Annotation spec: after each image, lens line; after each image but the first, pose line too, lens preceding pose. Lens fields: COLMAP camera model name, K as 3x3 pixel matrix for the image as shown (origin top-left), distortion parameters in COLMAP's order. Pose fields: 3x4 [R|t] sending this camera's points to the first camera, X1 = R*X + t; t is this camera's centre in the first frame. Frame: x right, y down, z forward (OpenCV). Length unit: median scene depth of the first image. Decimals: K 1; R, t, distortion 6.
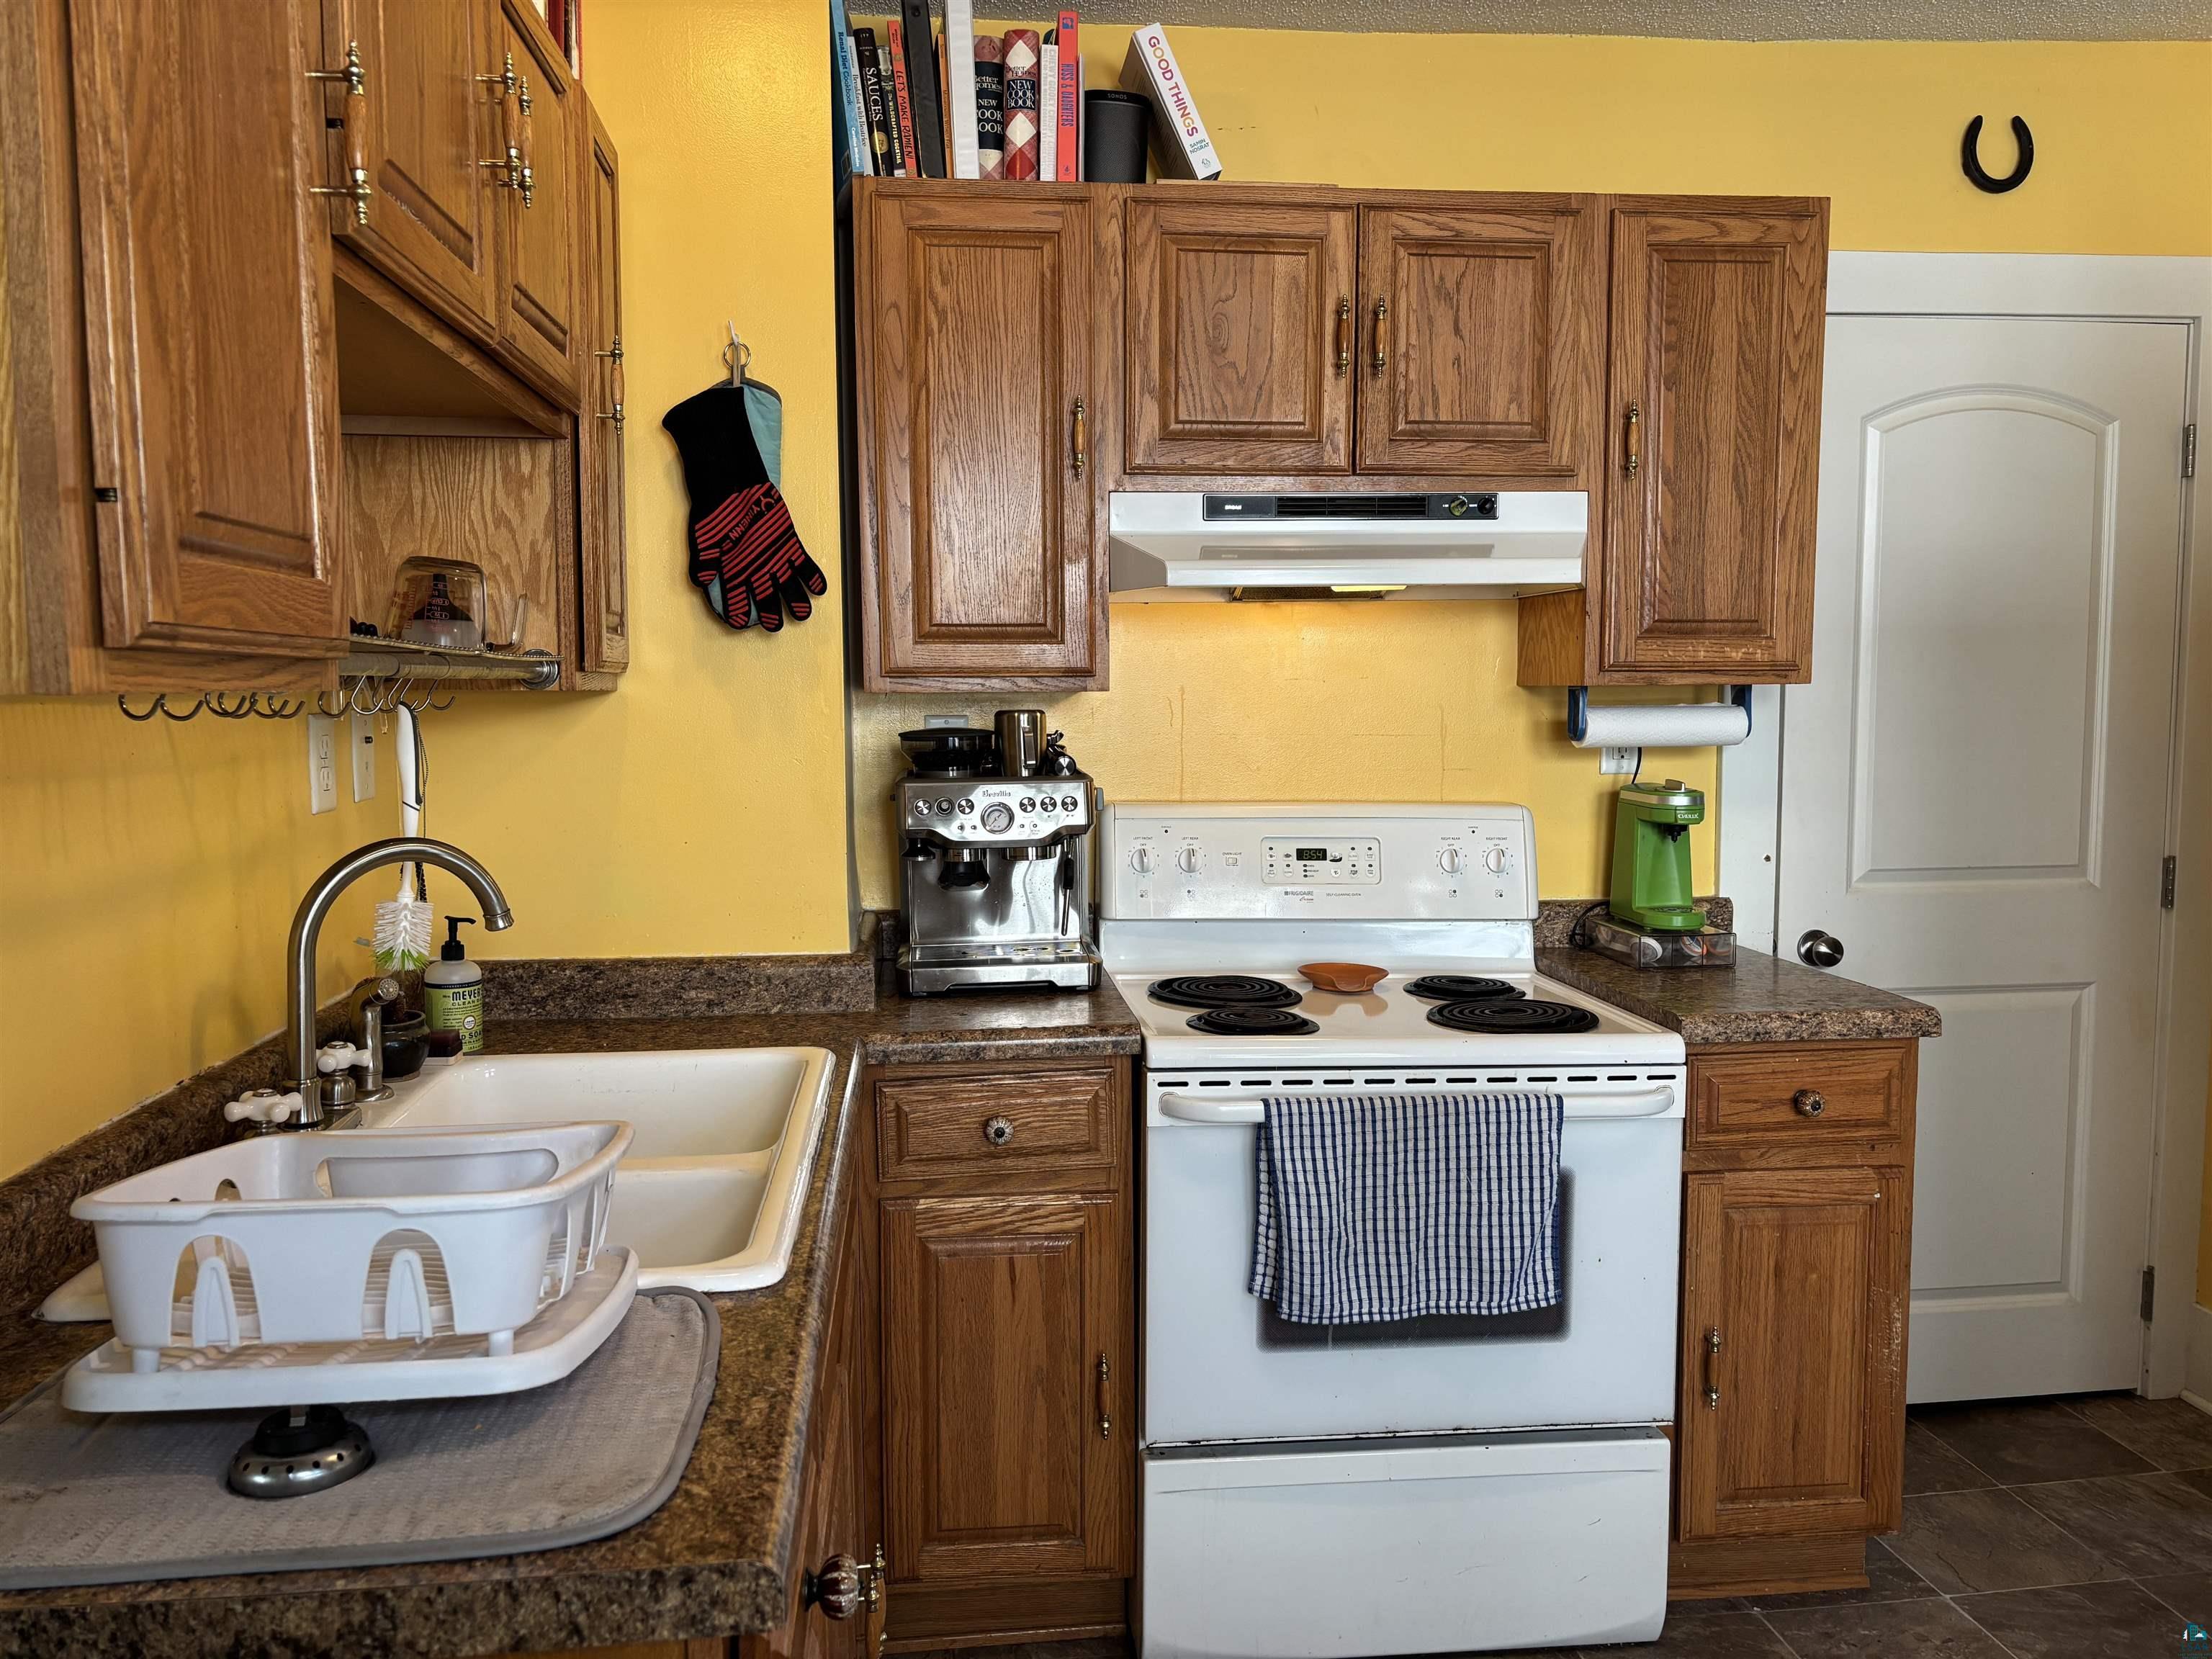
lens RADIAL K [[1655.4, 0, 1106.0], [0, 1655.4, 829.5], [0, 0, 1]] dist [0.107591, -0.119189]
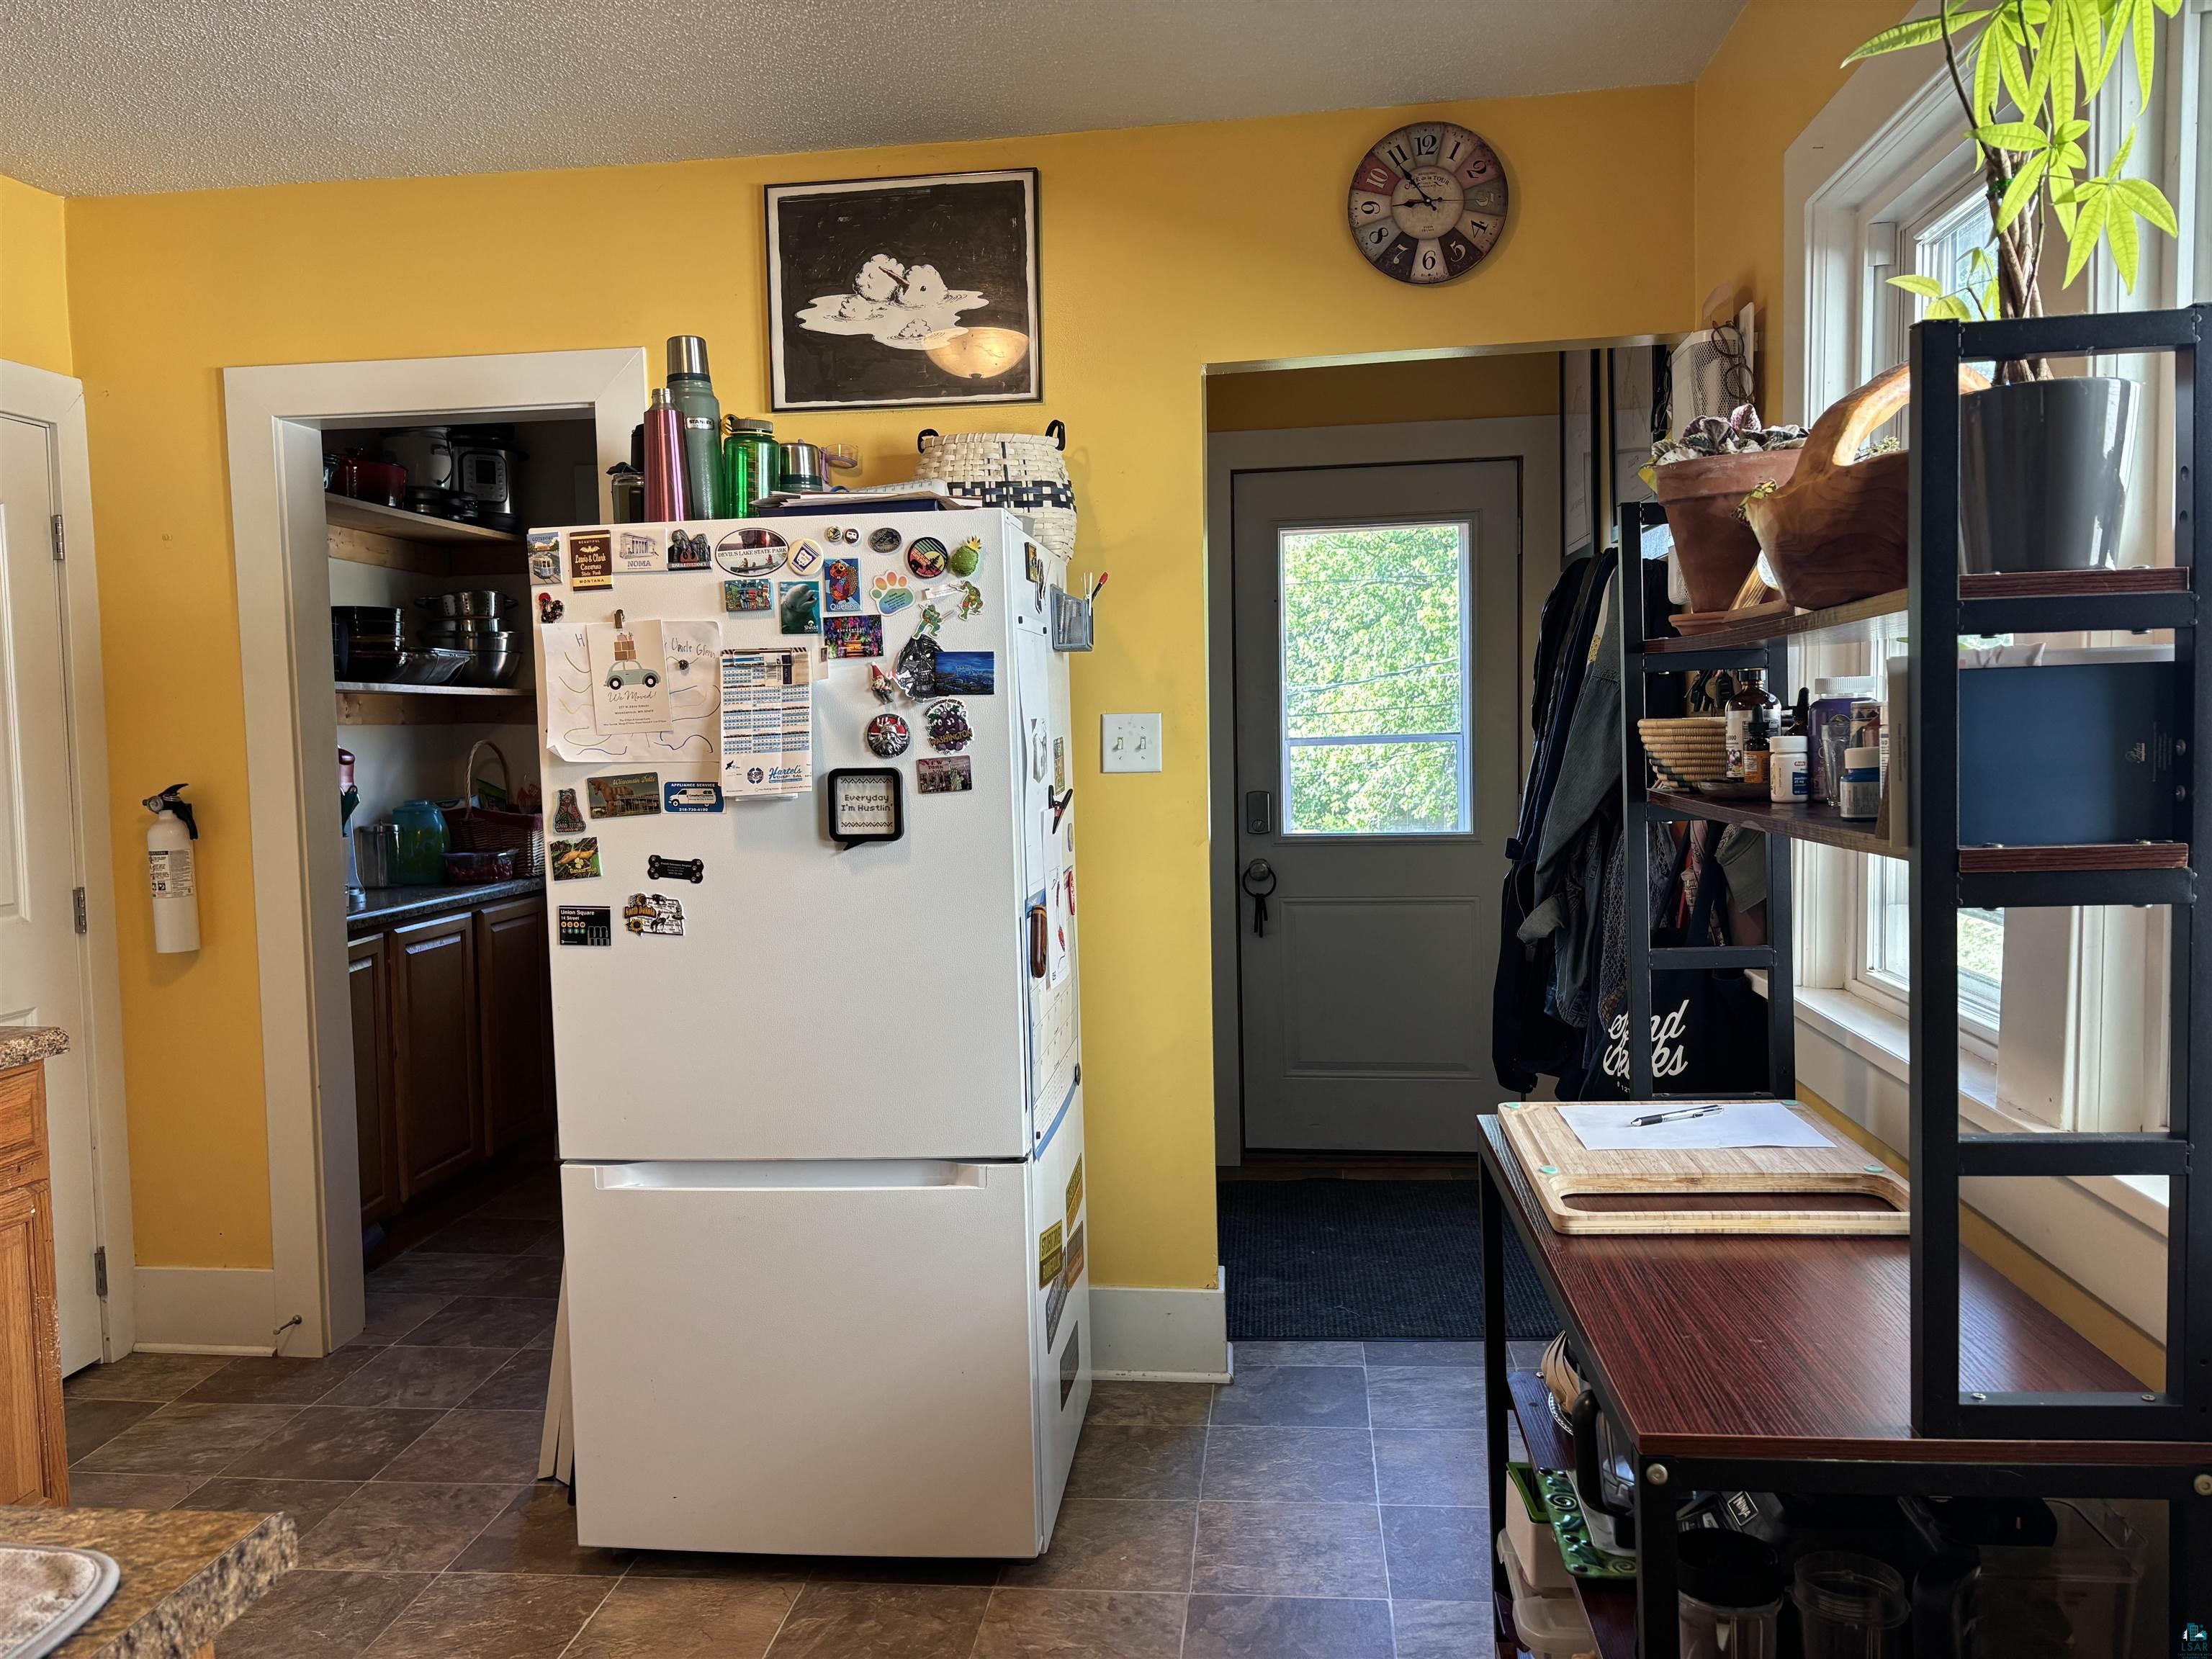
lens RADIAL K [[1657.2, 0, 1106.0], [0, 1657.2, 829.5], [0, 0, 1]] dist [0.033370, 0.002679]
pose [[0.225207, -0.057780, 0.972596, -0.402953], [0.099526, 0.994383, 0.036029, 0.005937], [-0.969214, 0.088684, 0.229692, 0.075207]]
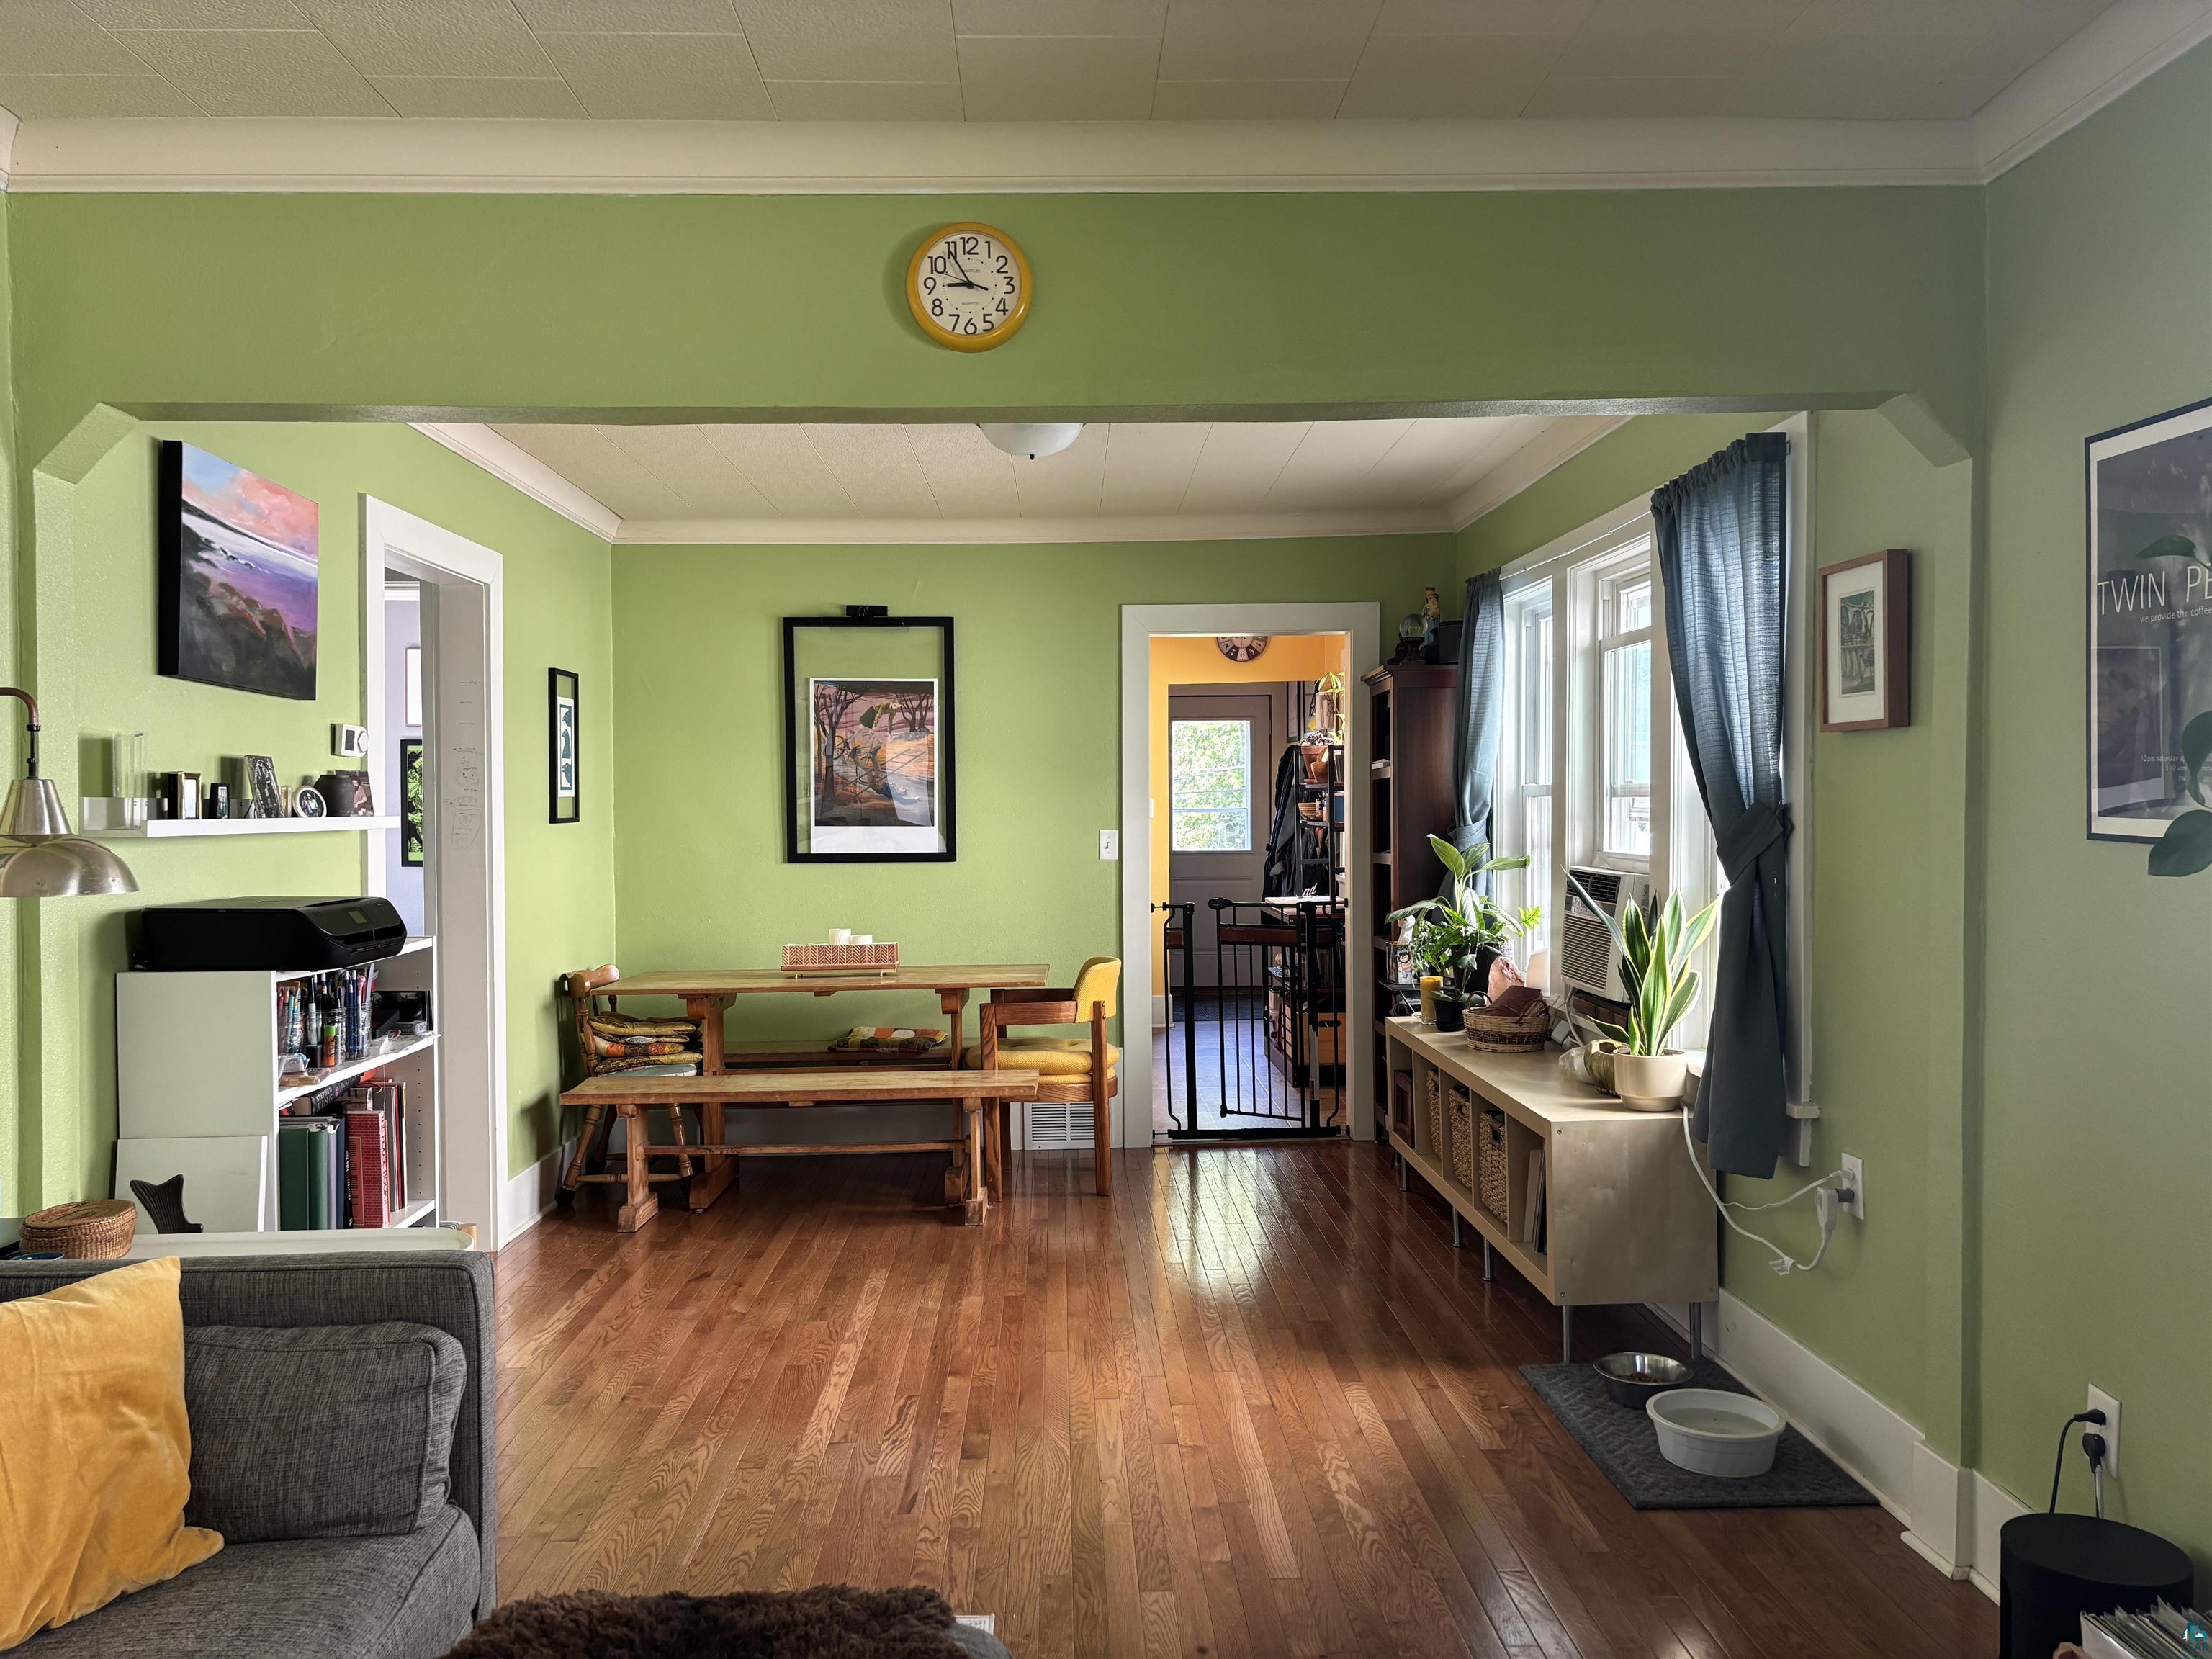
lens RADIAL K [[1655.4, 0, 1106.0], [0, 1655.4, 829.5], [0, 0, 1]] dist [0.107591, -0.119189]
pose [[0.081692, -0.009390, 0.996613, -3.117127], [0.085451, 0.996340, 0.002383, 0.020858], [-0.992988, 0.084967, 0.082195, 0.124588]]
